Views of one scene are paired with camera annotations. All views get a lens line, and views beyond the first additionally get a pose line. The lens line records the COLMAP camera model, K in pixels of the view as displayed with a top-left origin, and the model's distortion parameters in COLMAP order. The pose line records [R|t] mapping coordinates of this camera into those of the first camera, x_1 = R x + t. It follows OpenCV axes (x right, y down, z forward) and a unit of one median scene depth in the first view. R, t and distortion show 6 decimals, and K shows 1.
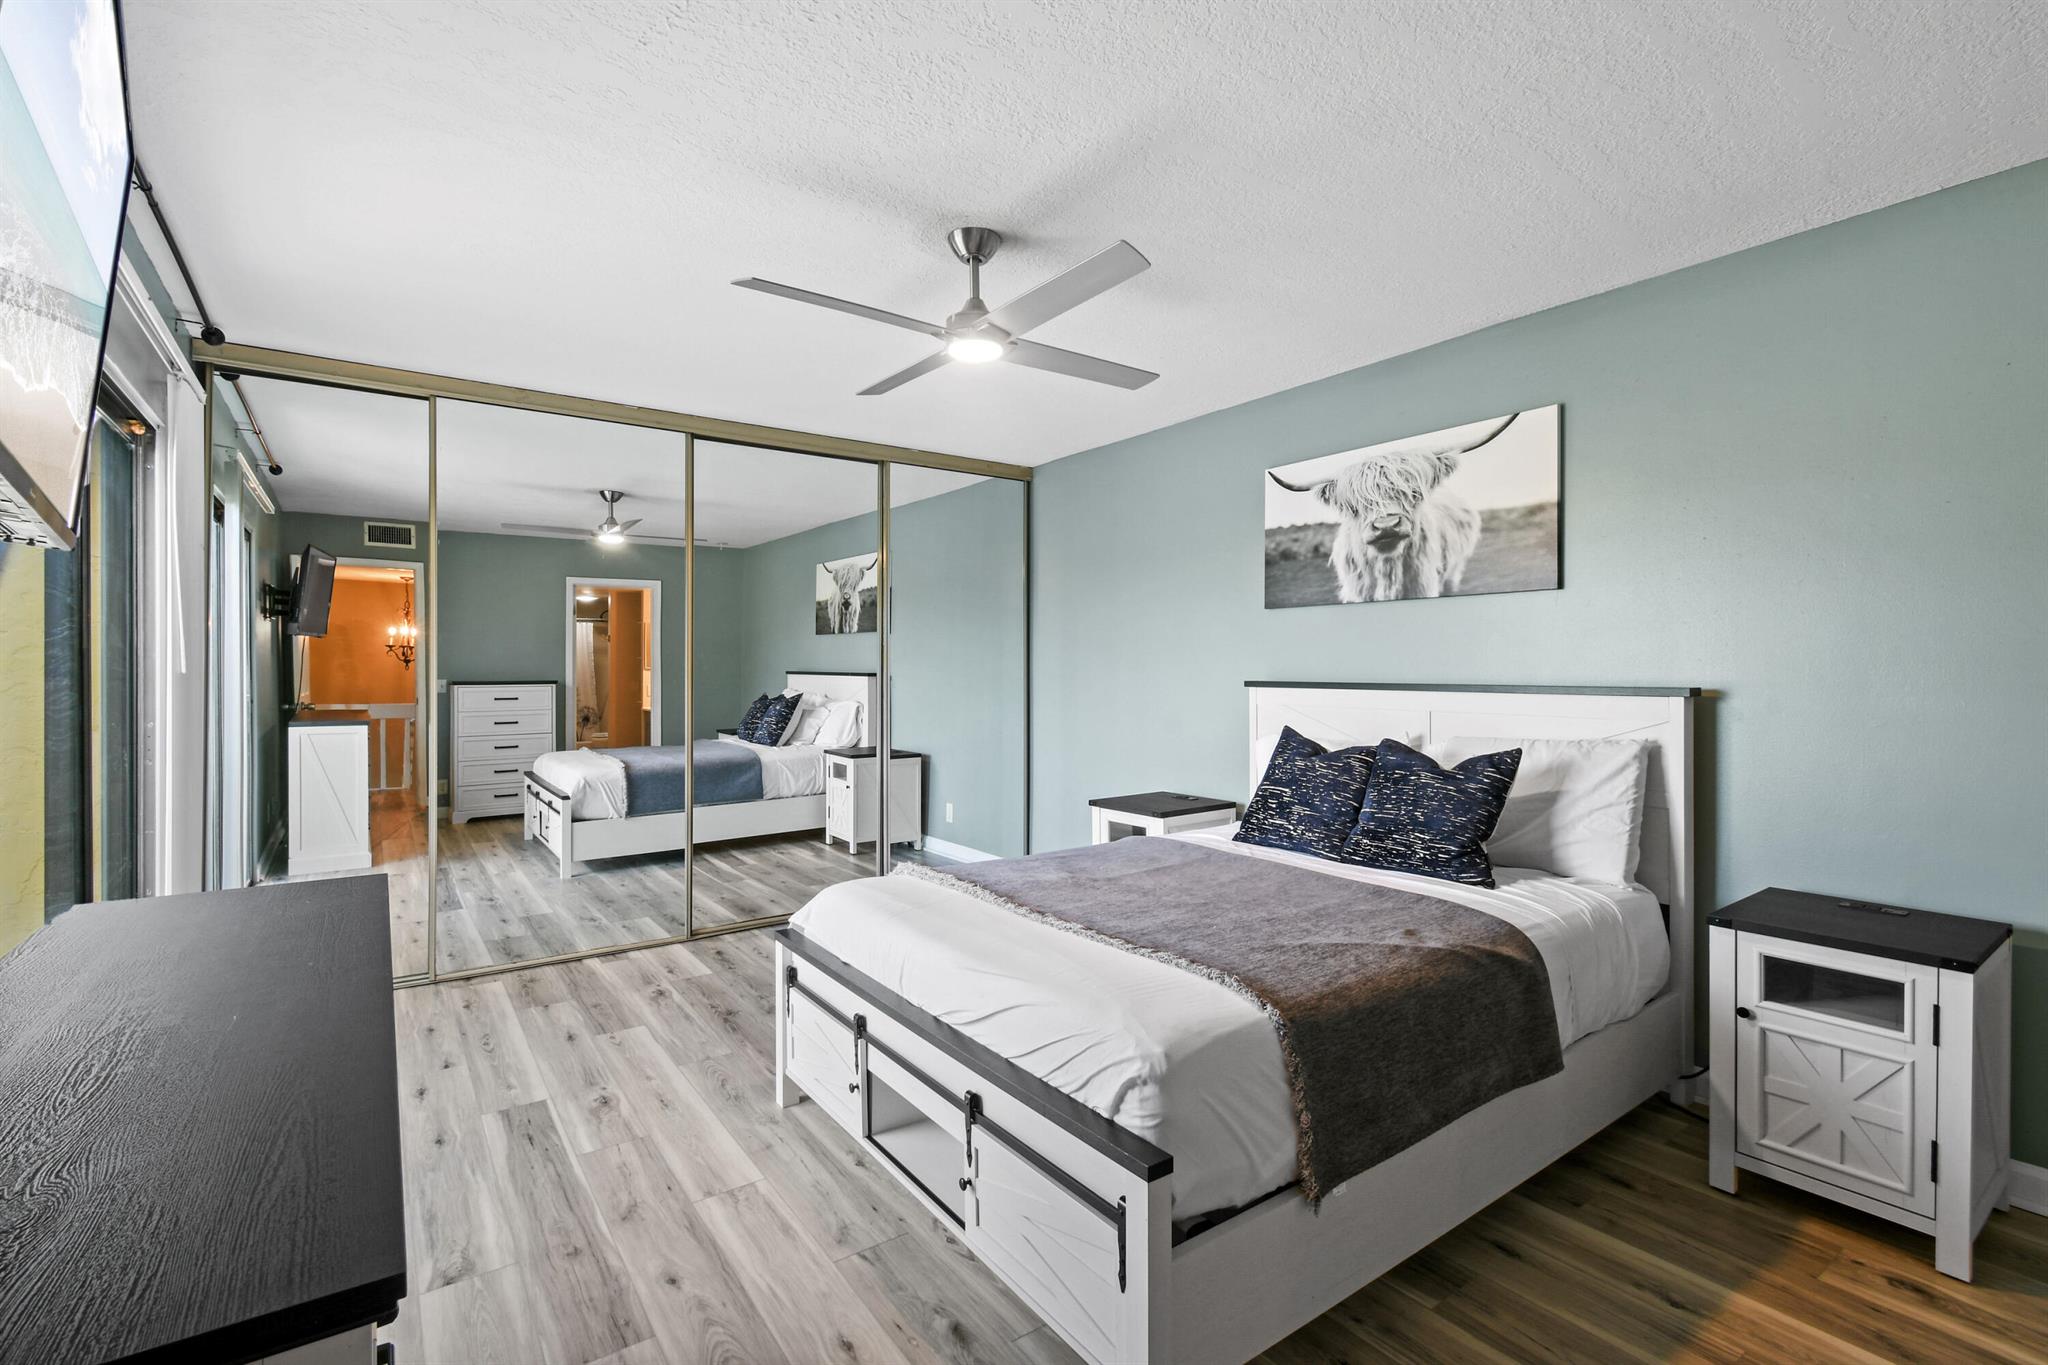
lens RADIAL K [[912.0, 0, 1016.5], [0, 912.0, 672.6], [0, 0, 1]] dist [0.001656, 0.000109]
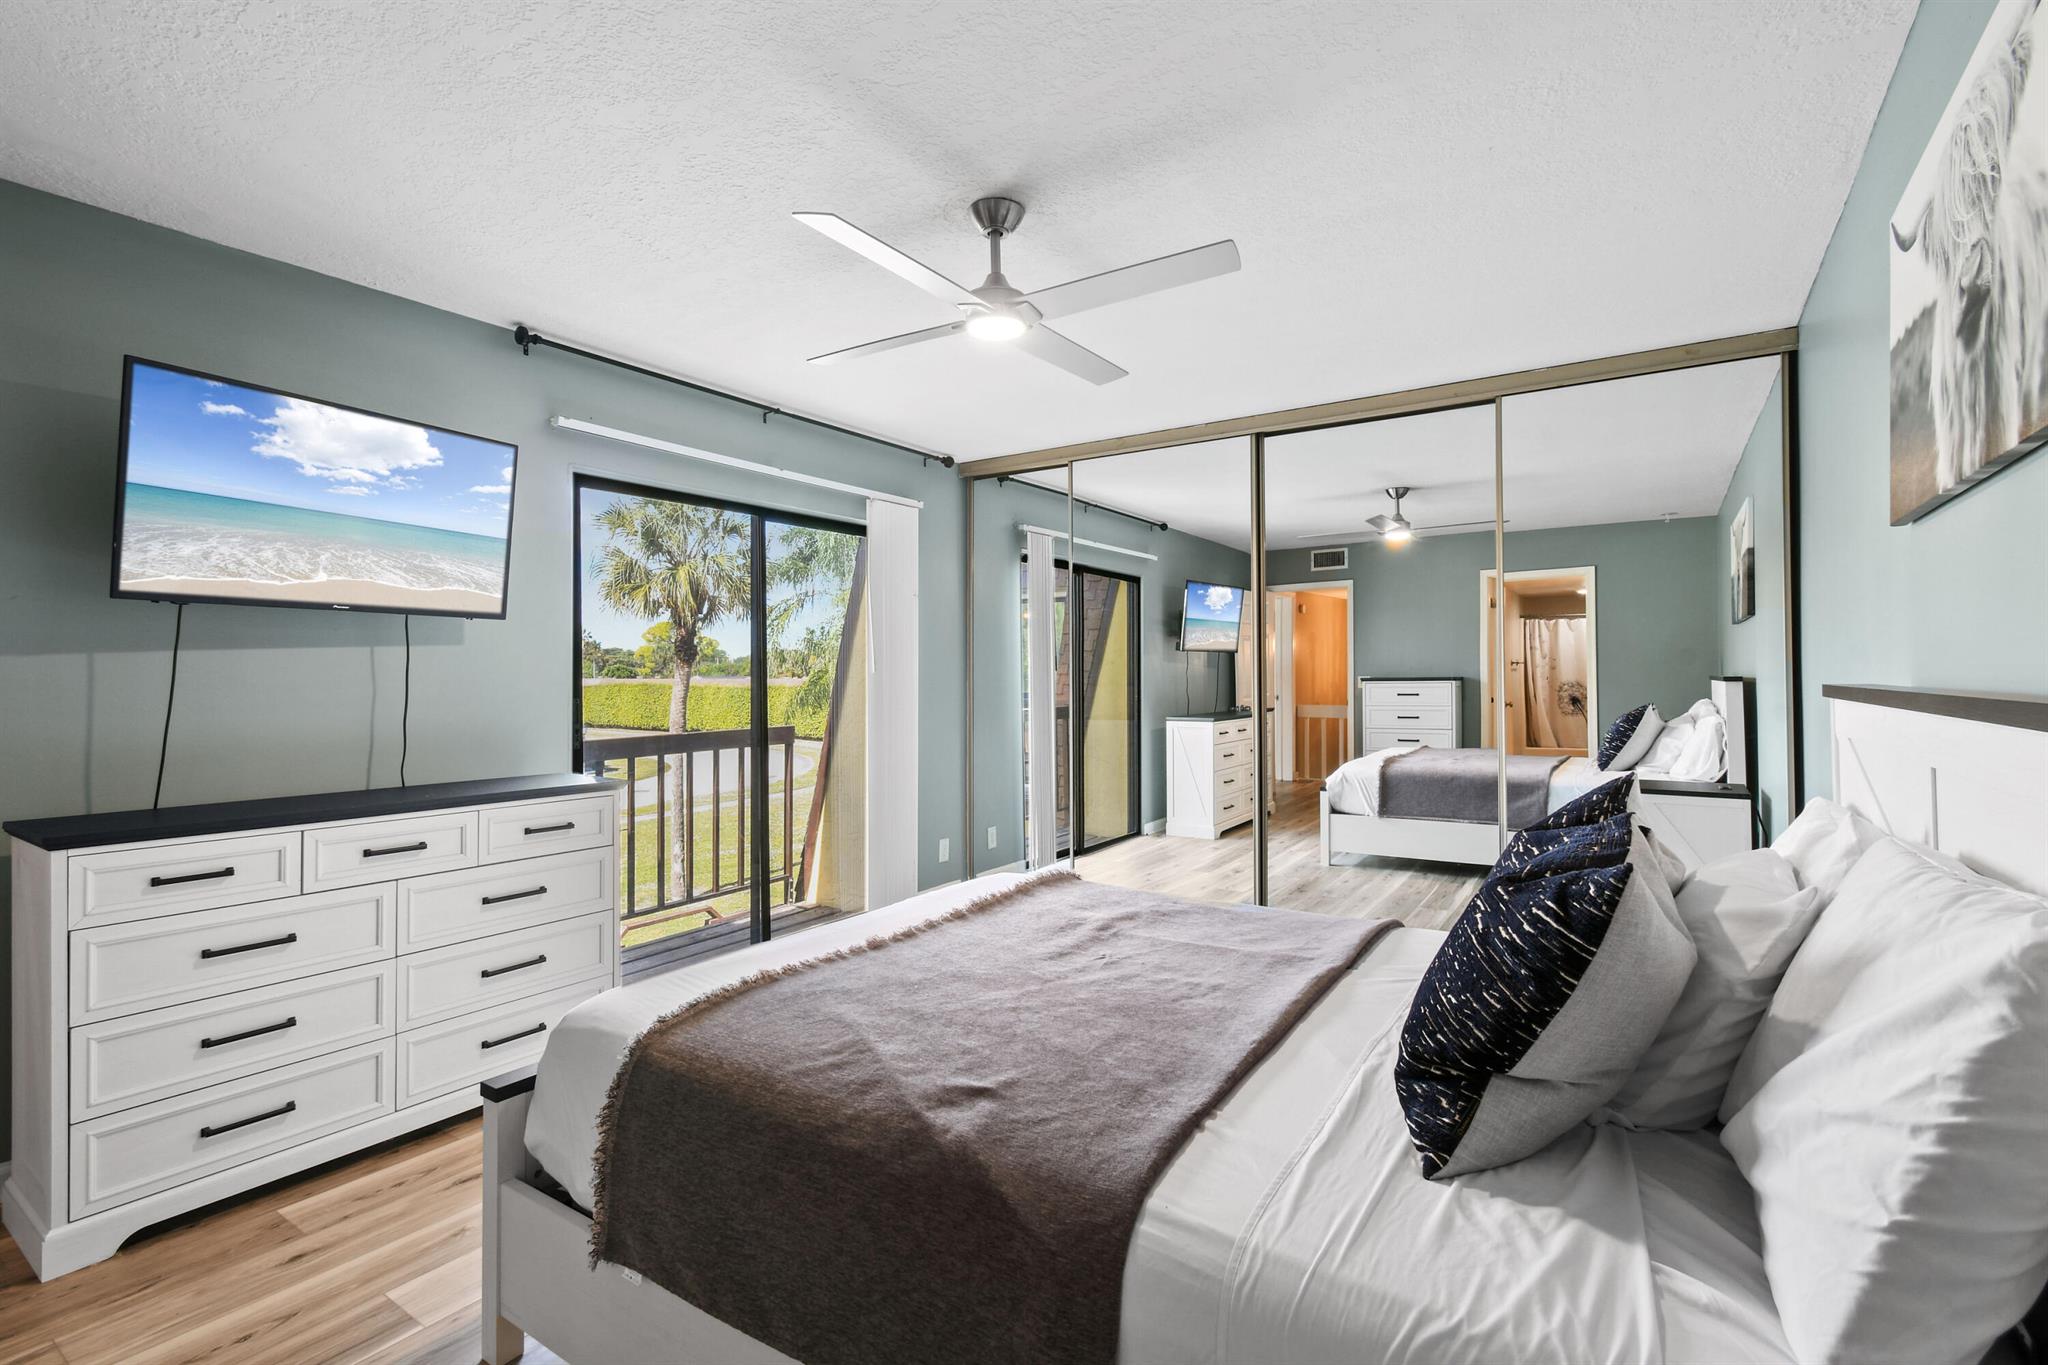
lens RADIAL K [[930.9, 0, 1031.0], [0, 930.9, 670.2], [0, 0, 1]] dist [-0.000503, -0.001185]
pose [[0.368692, -0.006553, -0.929528, 0.638212], [0.000771, 0.999977, -0.006744, 0.005793], [0.929551, 0.001769, 0.368689, 0.503996]]
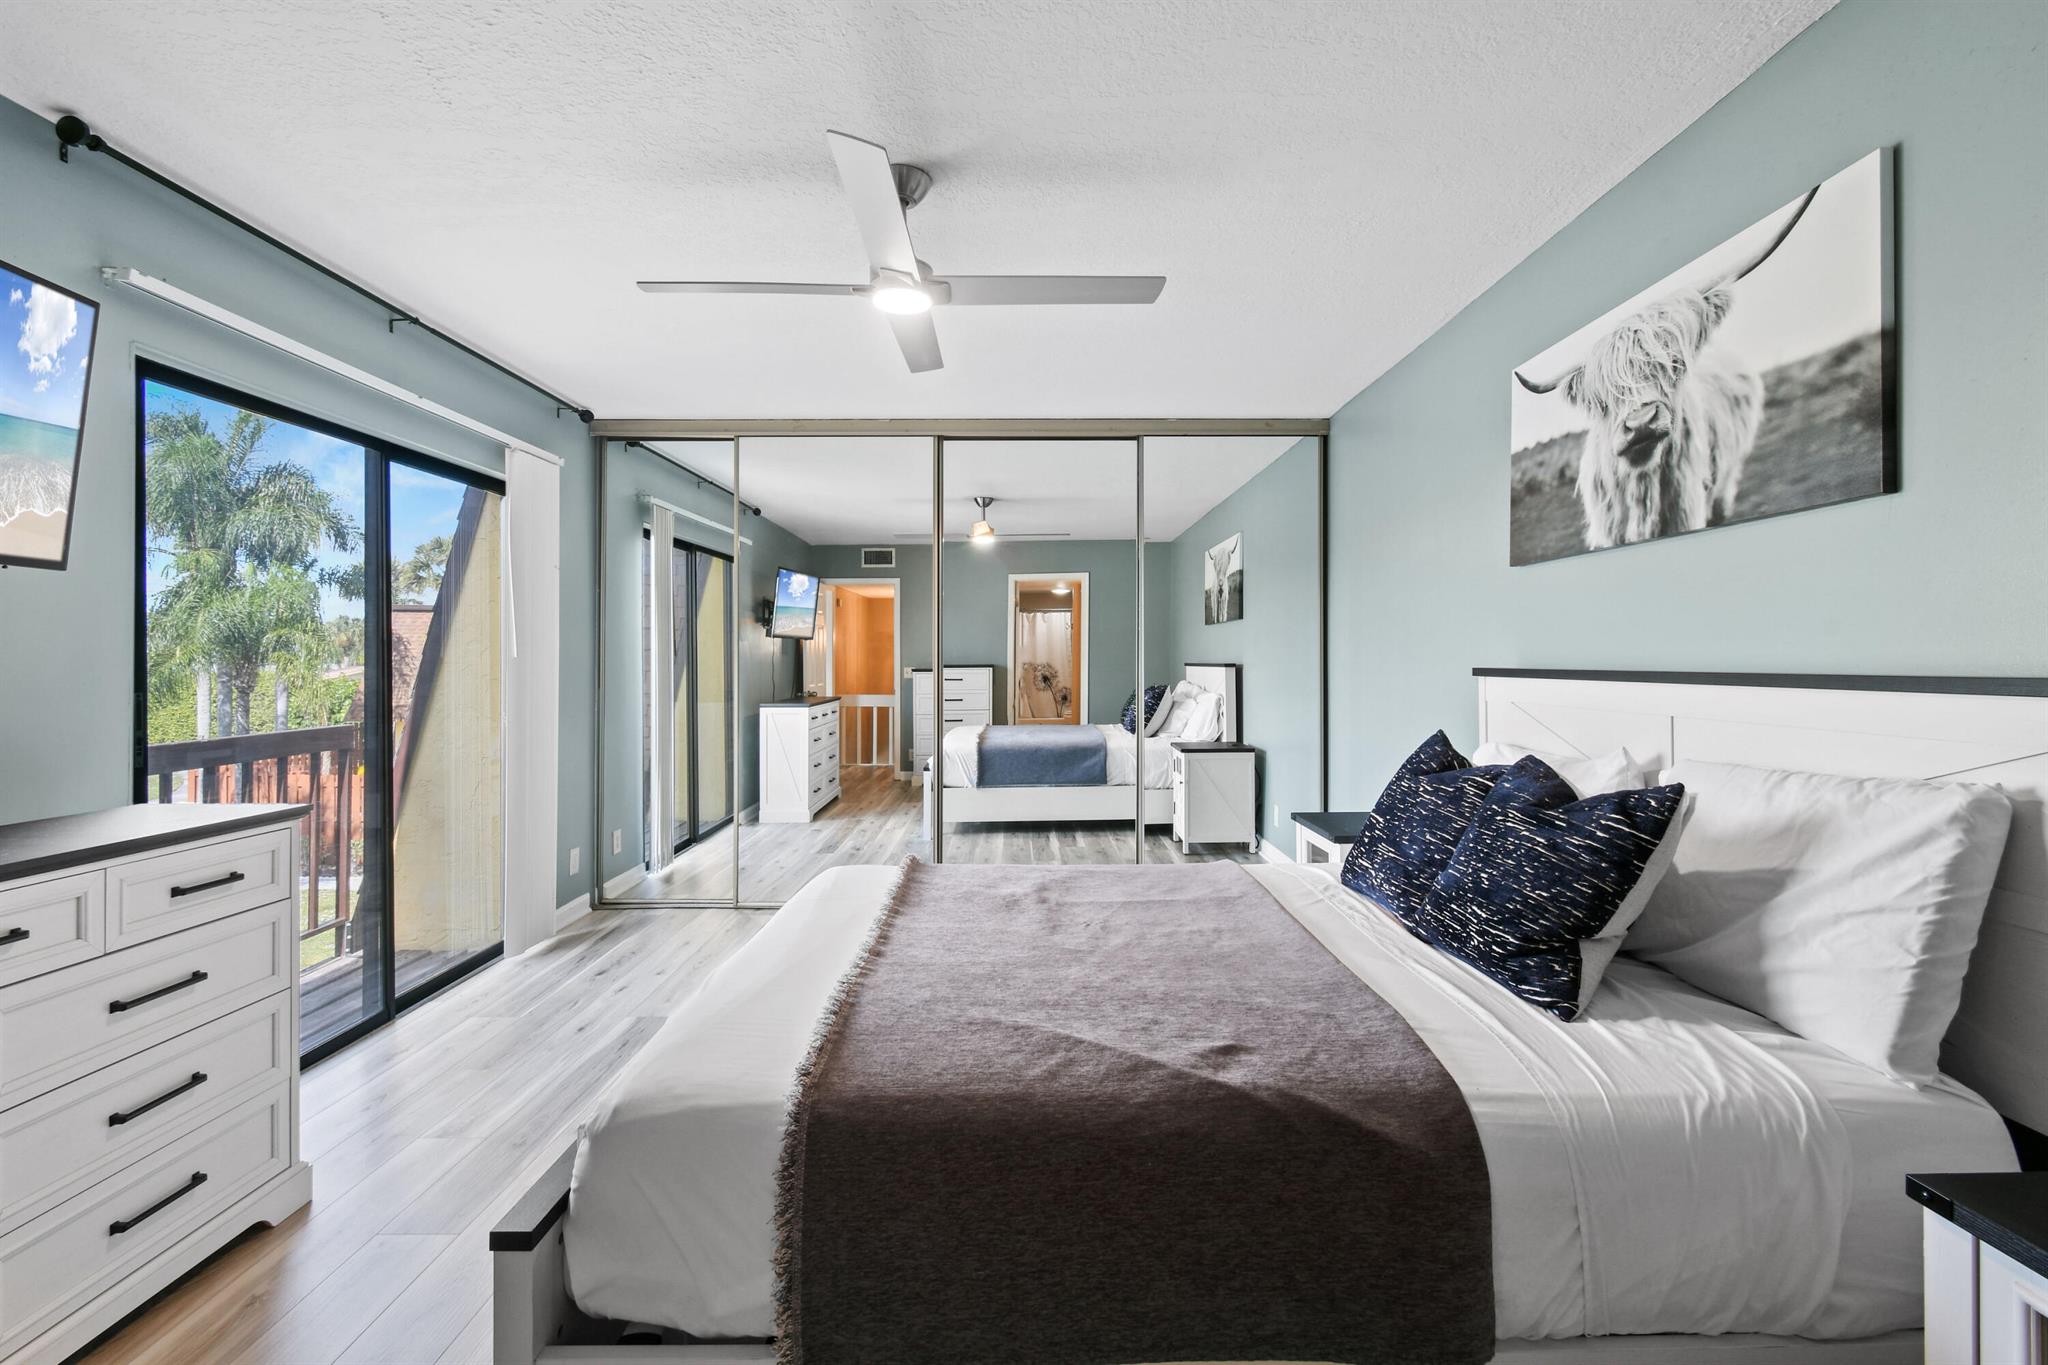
lens RADIAL K [[894.3, 0, 1024.7], [0, 894.3, 665.5], [0, 0, 1]] dist [0.000747, -0.000592]
pose [[0.820129, 0.001817, -0.572176, 0.421878], [-0.001250, 0.999998, 0.001384, 0.007866], [0.572177, -0.000420, 0.820130, 0.250331]]
